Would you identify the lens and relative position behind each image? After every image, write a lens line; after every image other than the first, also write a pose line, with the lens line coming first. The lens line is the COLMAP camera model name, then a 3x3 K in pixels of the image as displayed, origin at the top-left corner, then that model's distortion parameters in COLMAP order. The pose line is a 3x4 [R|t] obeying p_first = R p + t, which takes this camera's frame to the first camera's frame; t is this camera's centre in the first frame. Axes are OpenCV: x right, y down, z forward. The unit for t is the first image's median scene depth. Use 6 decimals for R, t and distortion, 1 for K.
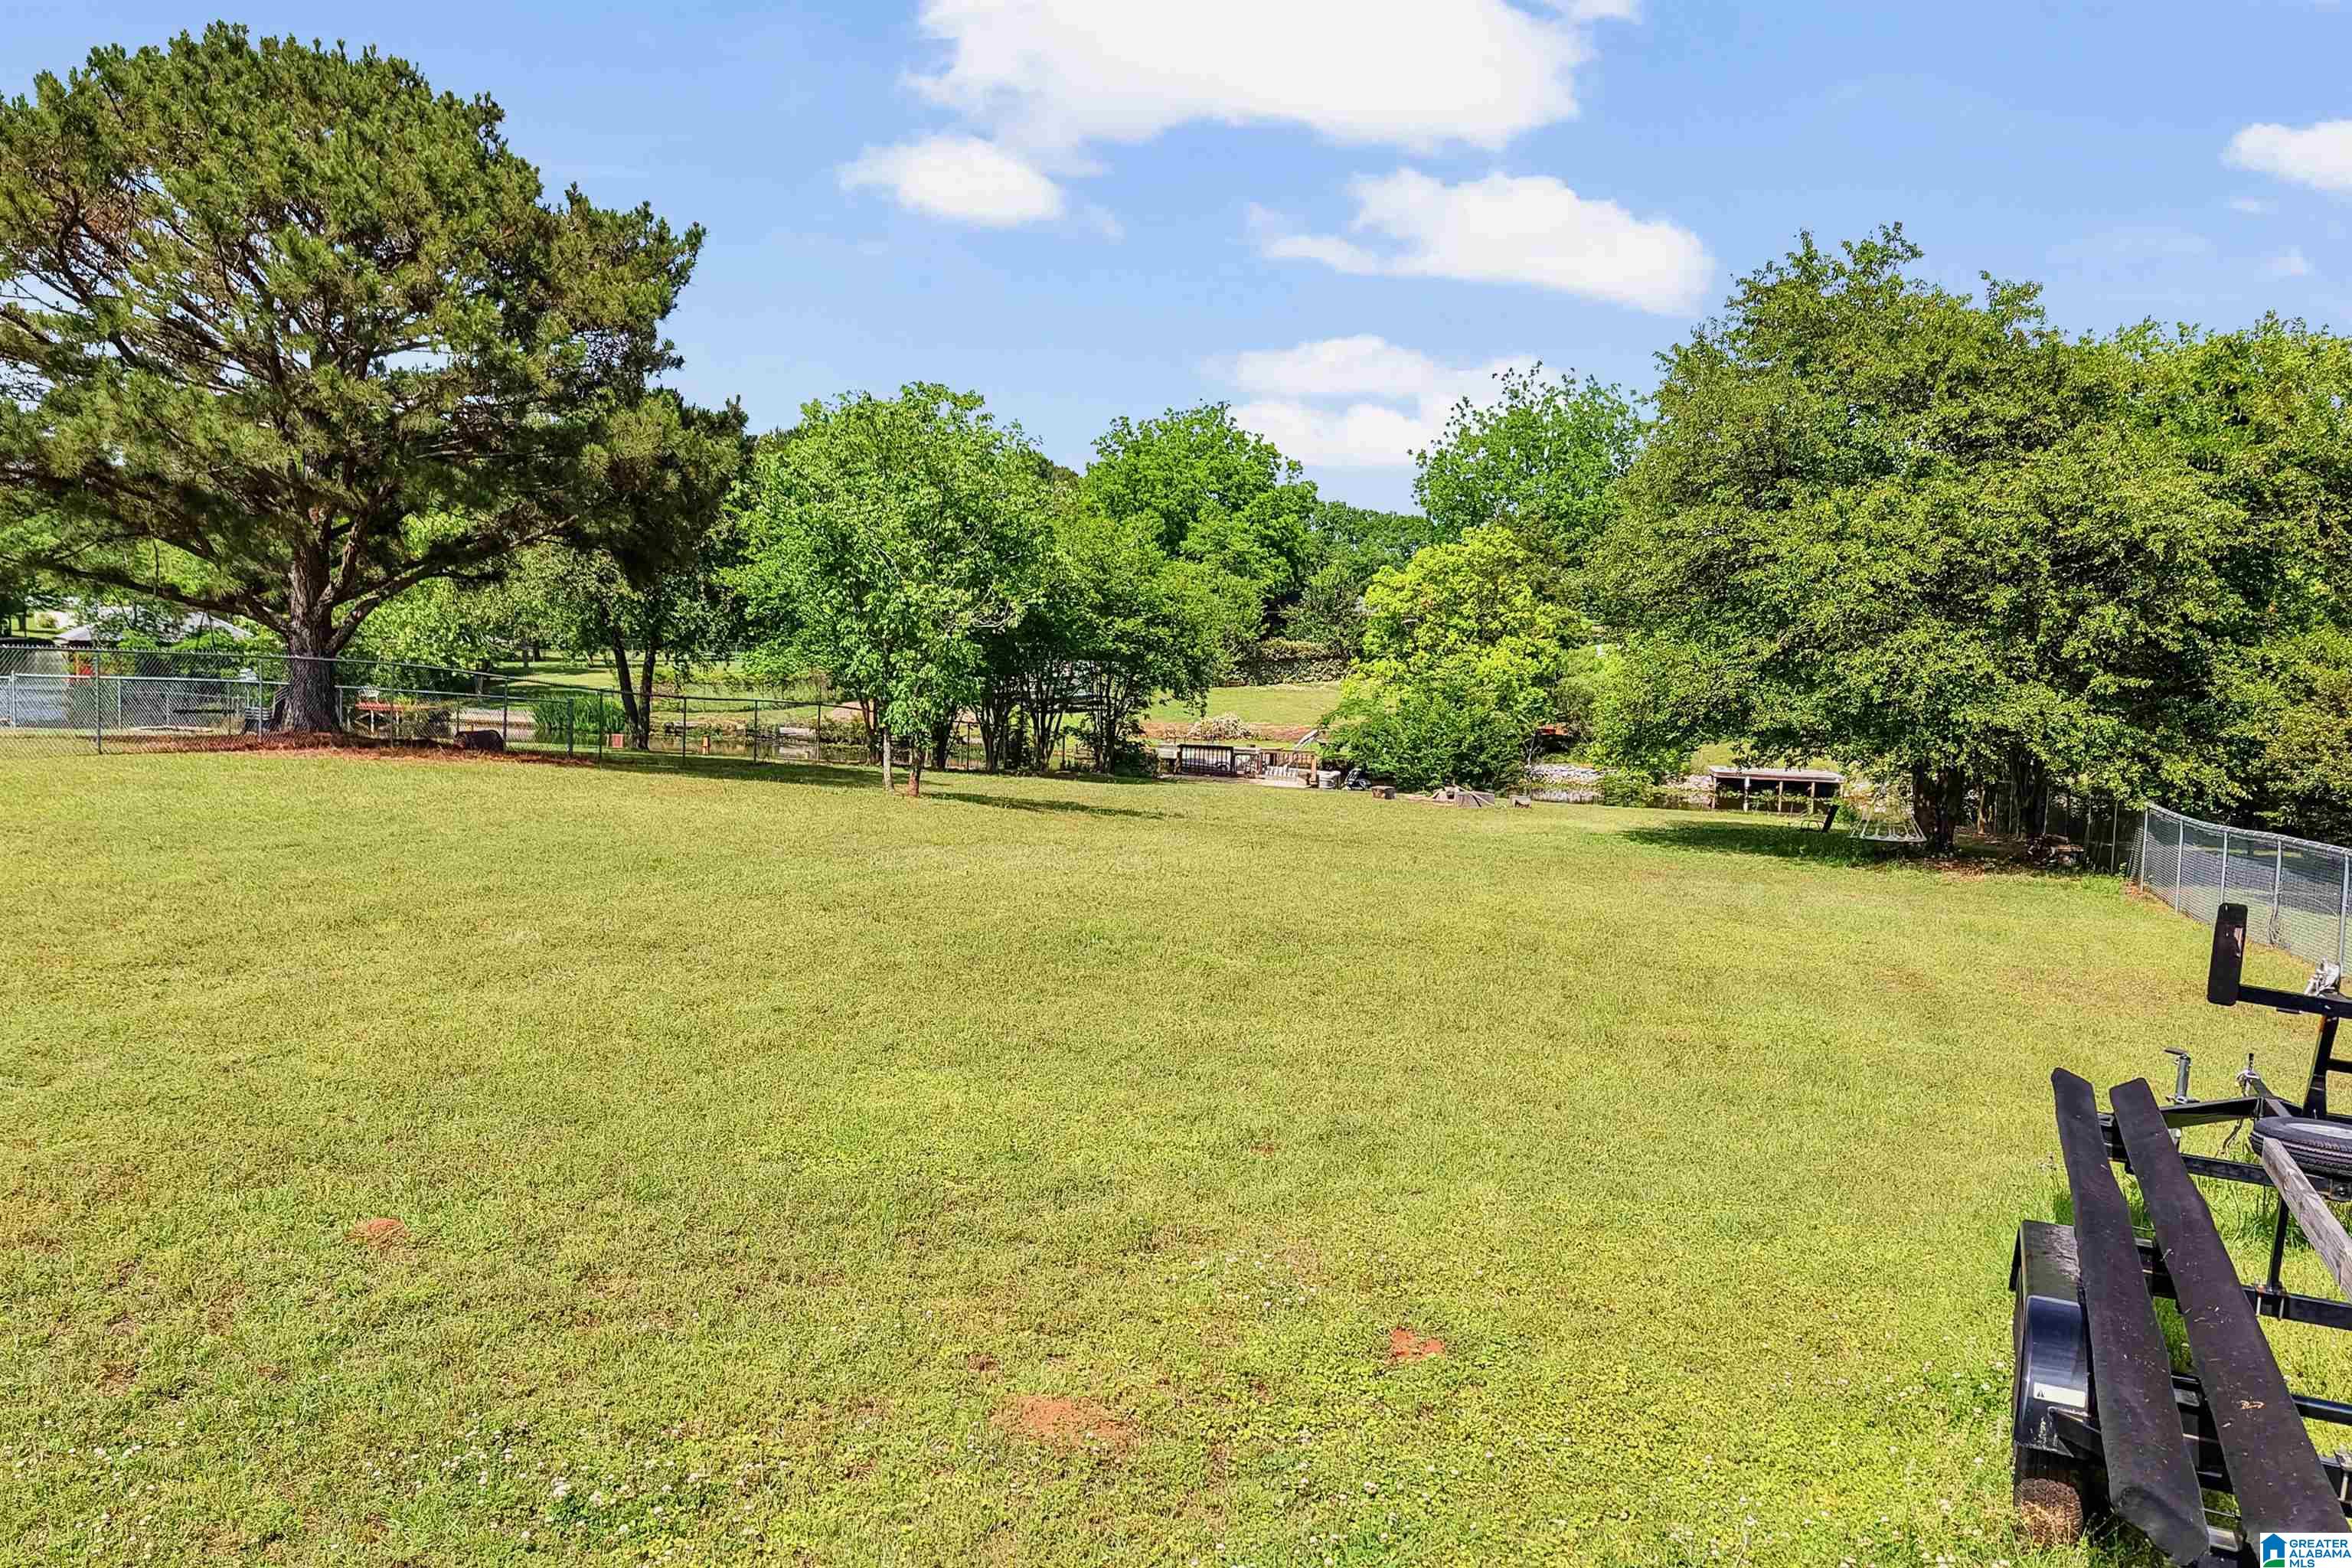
lens RADIAL K [[1740.8, 0, 1178.1], [0, 1740.8, 821.4], [0, 0, 1]] dist [0.041956, 0.000912]
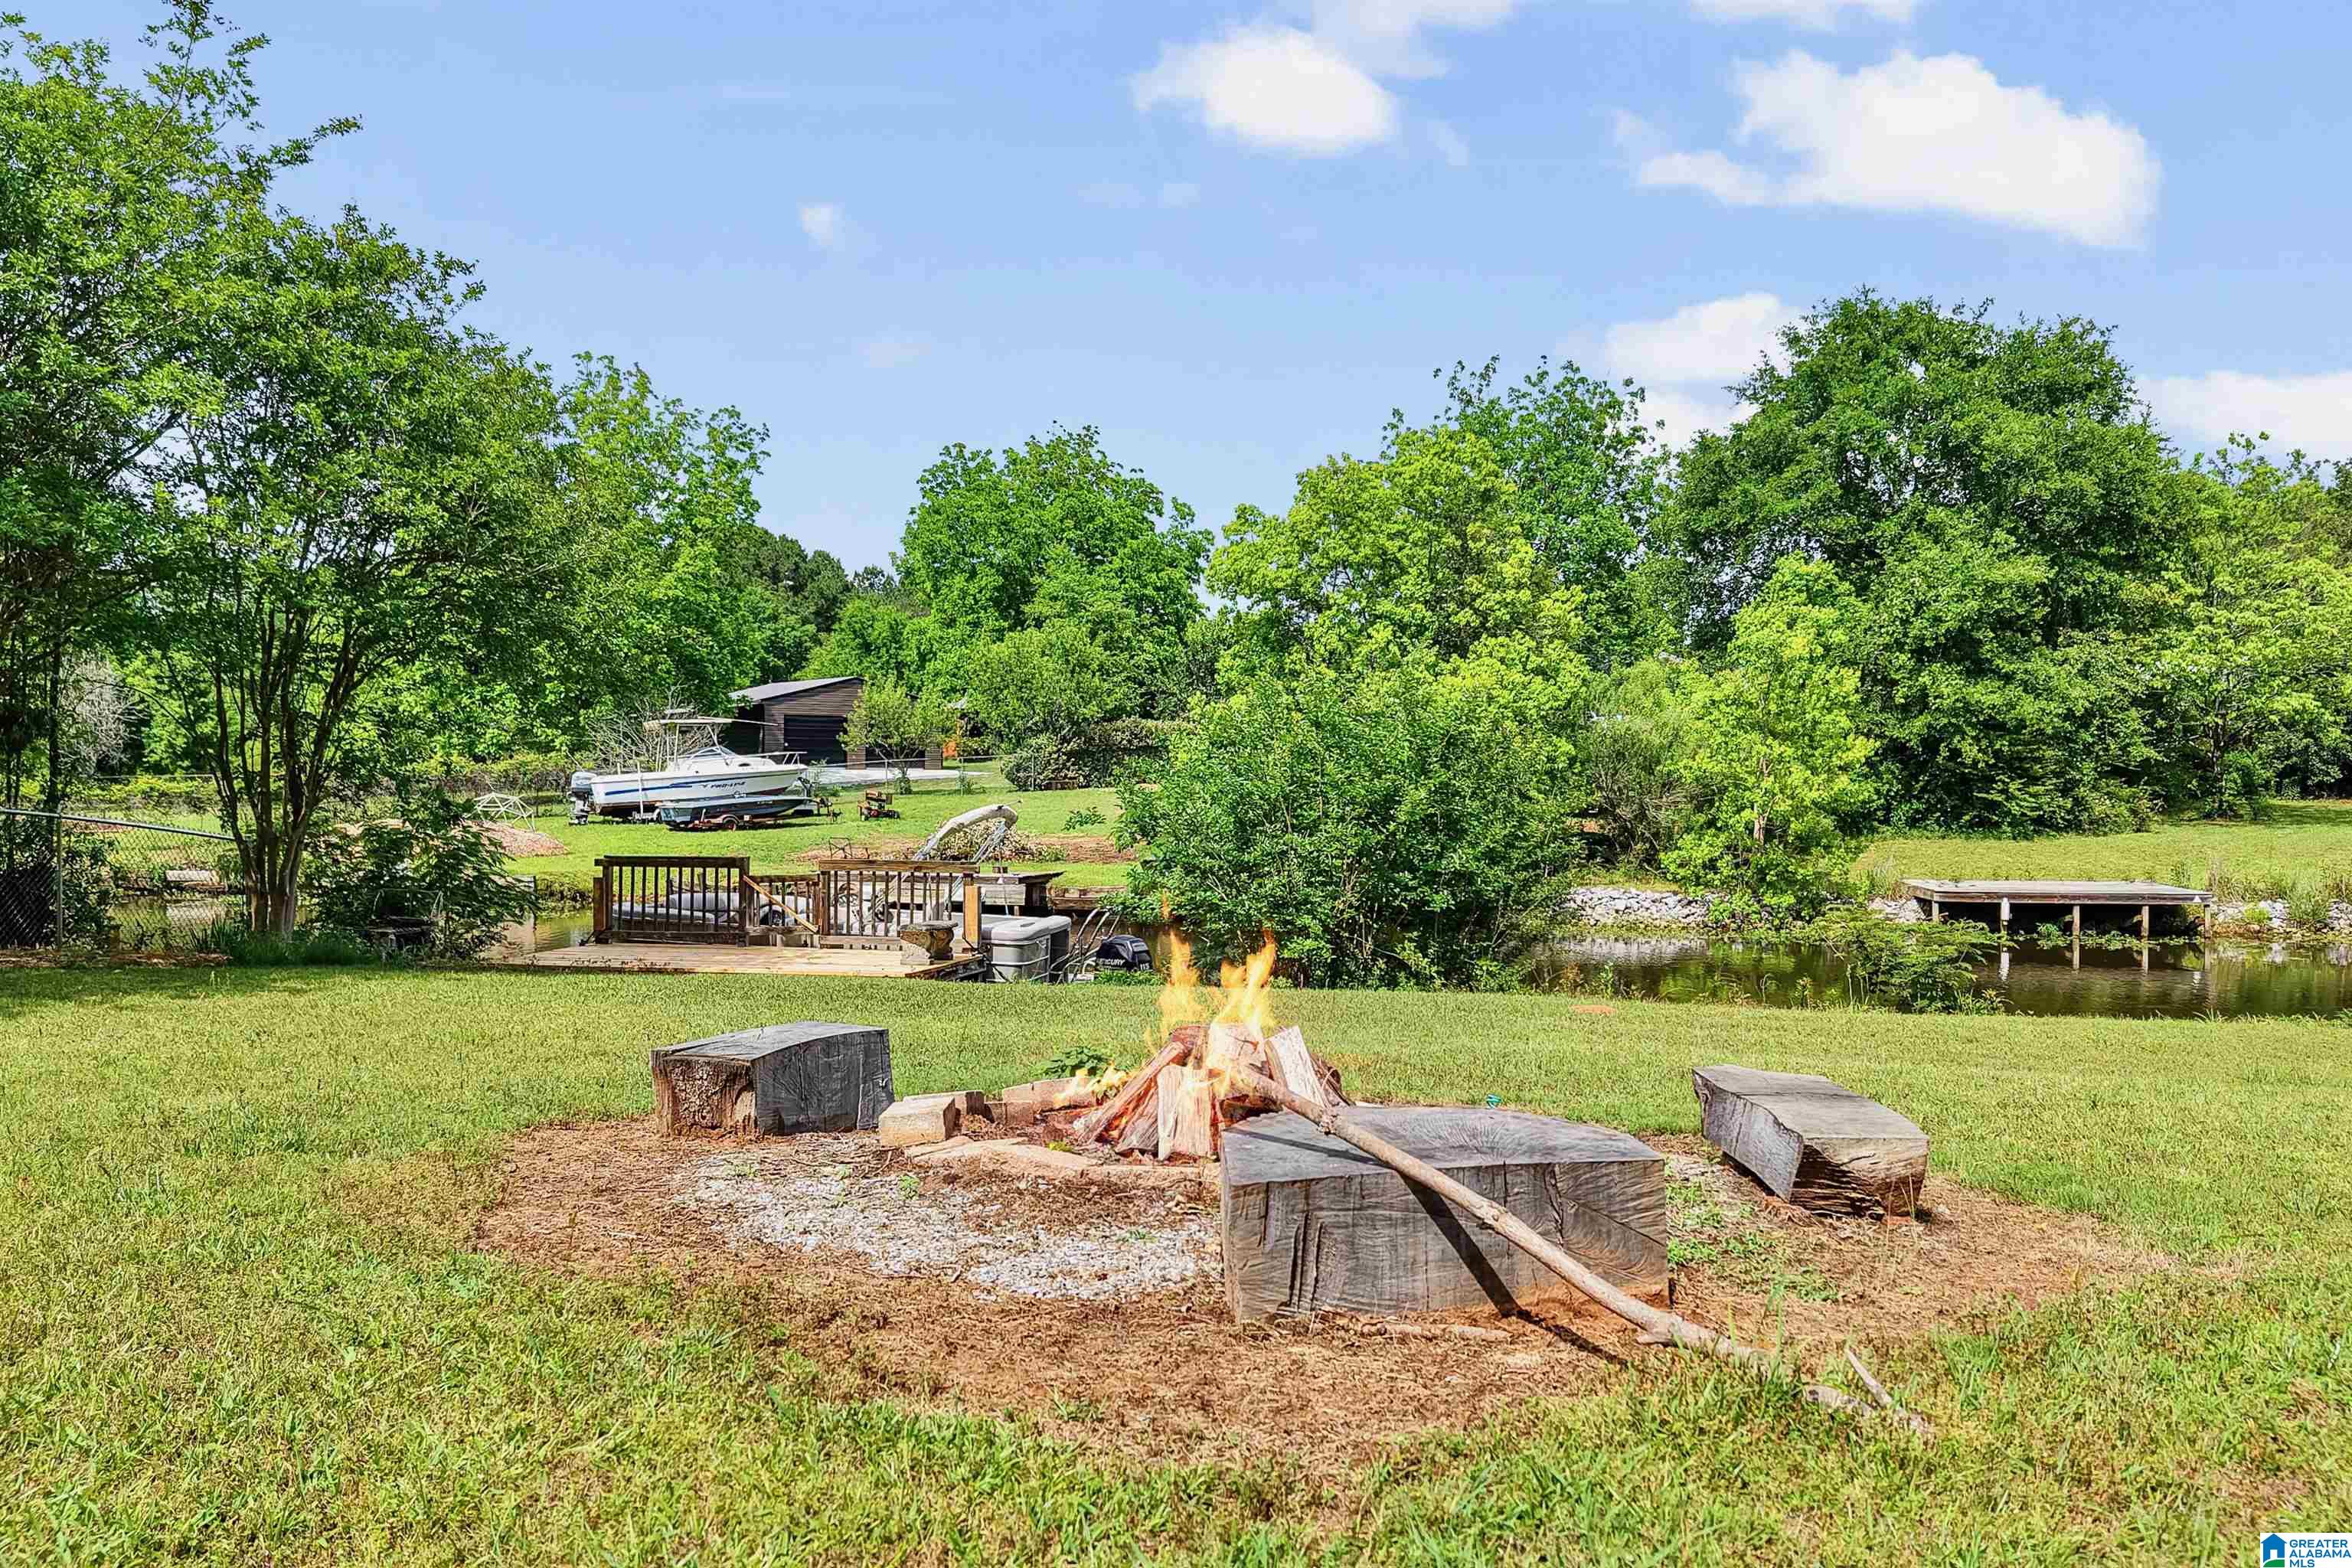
lens RADIAL K [[1740.8, 0, 1178.1], [0, 1740.8, 821.4], [0, 0, 1]] dist [0.041956, 0.000912]
pose [[0.999254, -0.032903, 0.020242, 0.084599], [0.034476, 0.995954, -0.082993, -0.013607], [-0.017429, 0.083629, 0.996345, 0.492115]]
